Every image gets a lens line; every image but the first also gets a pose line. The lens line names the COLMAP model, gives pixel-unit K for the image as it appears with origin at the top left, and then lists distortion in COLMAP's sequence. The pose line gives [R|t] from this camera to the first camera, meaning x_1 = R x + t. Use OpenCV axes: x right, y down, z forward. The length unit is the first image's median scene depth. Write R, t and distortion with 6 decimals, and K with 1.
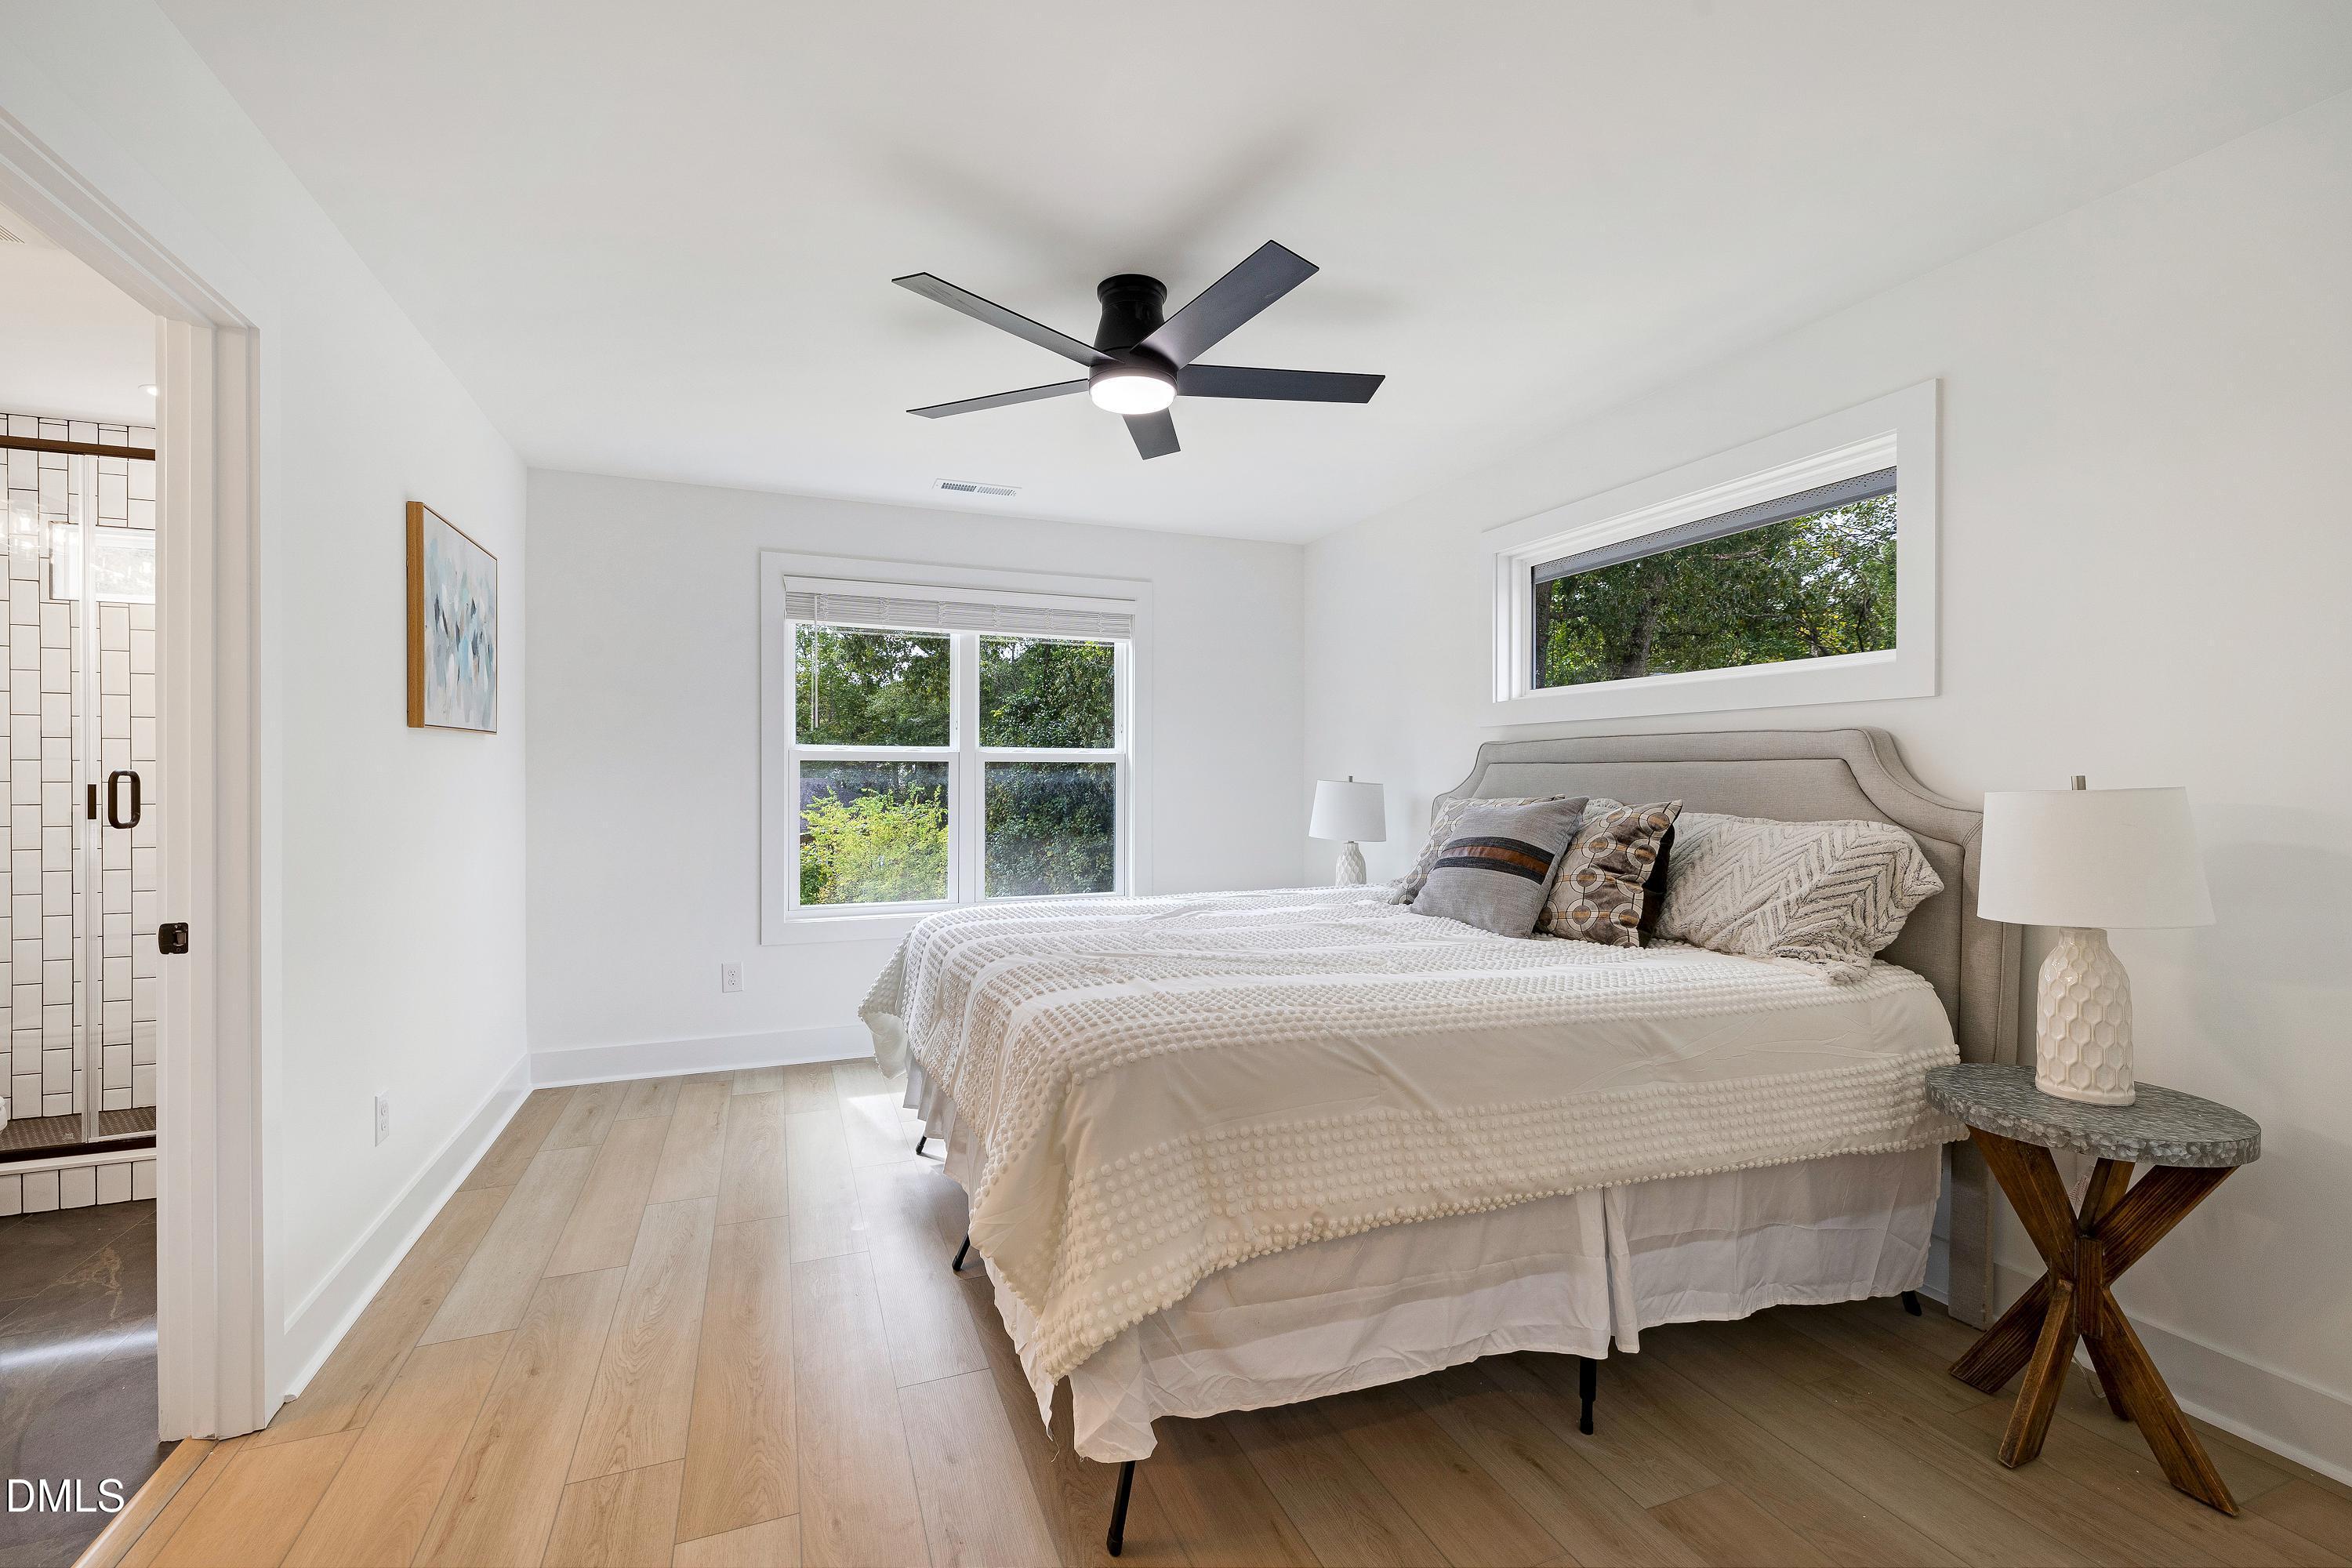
lens RADIAL K [[989.1, 0, 1165.4], [0, 989.1, 773.9], [0, 0, 1]] dist [-0.000529, 0.000197]
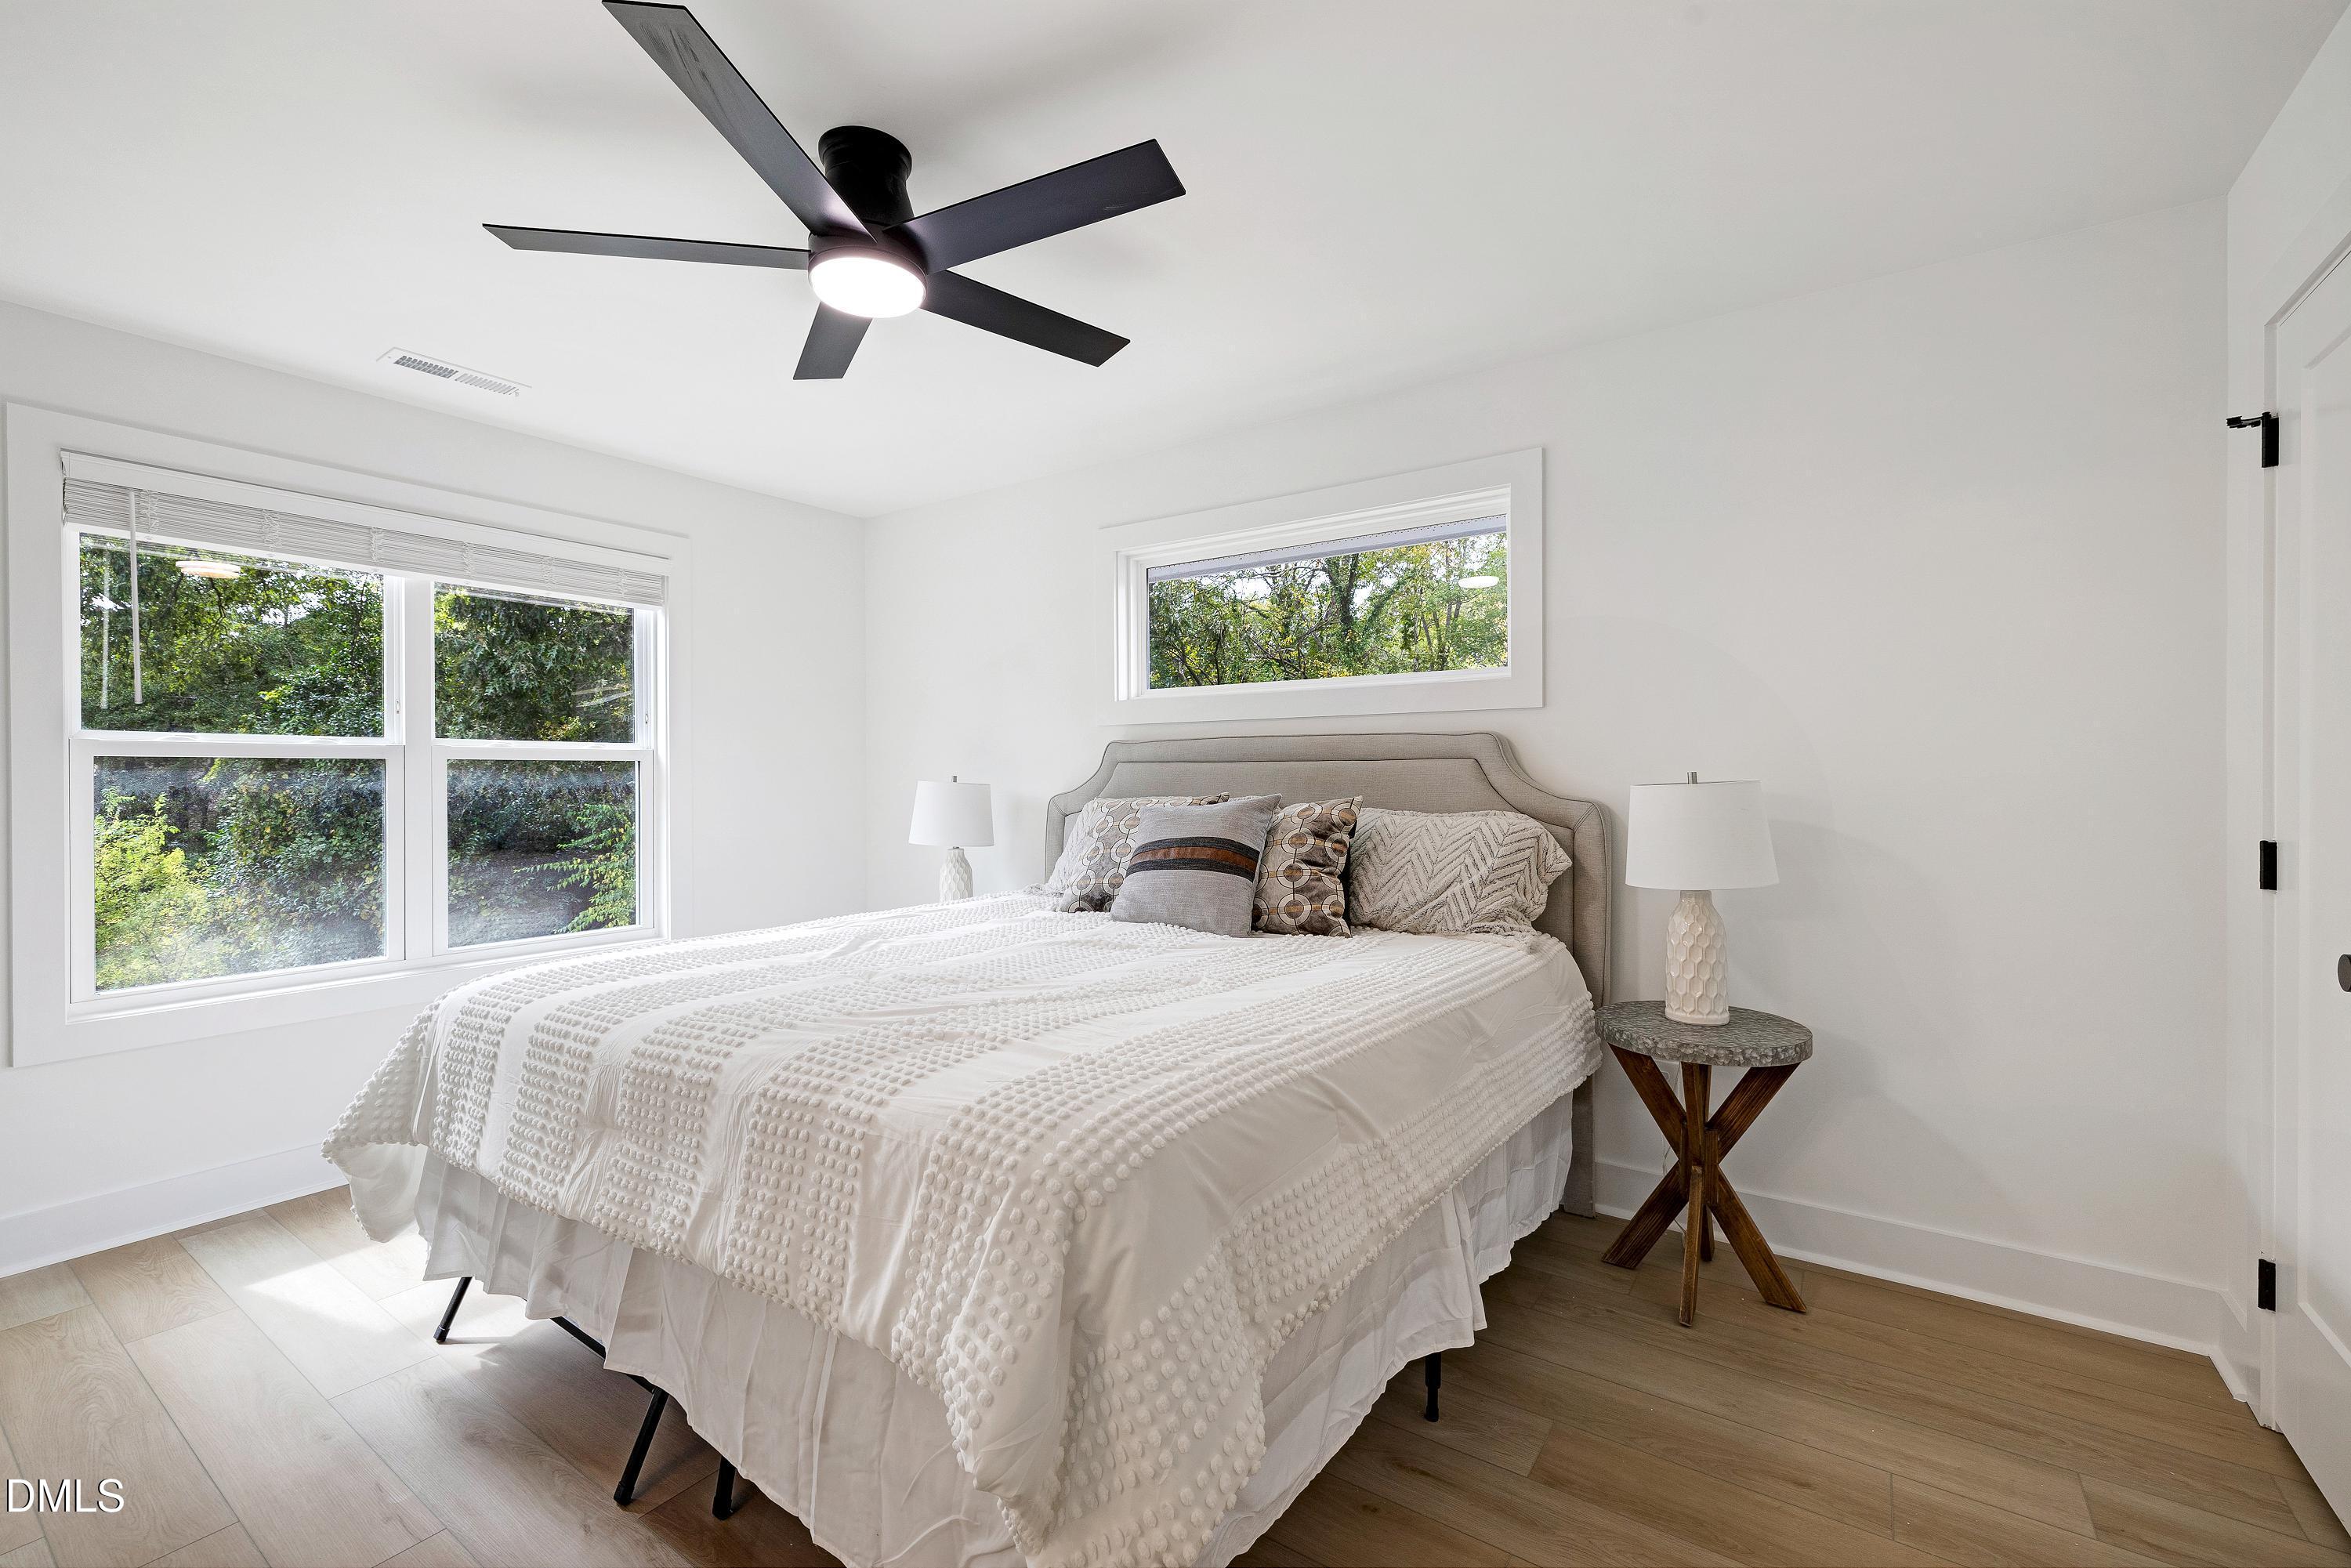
lens RADIAL K [[988.6, 0, 1164.9], [0, 988.6, 773.9], [0, 0, 1]] dist [-0.000529, 0.000197]
pose [[0.838020, -0.005347, 0.545613, -0.251927], [0.005057, 0.999985, 0.002033, -0.001115], [-0.545616, 0.001055, 0.838035, 0.211165]]
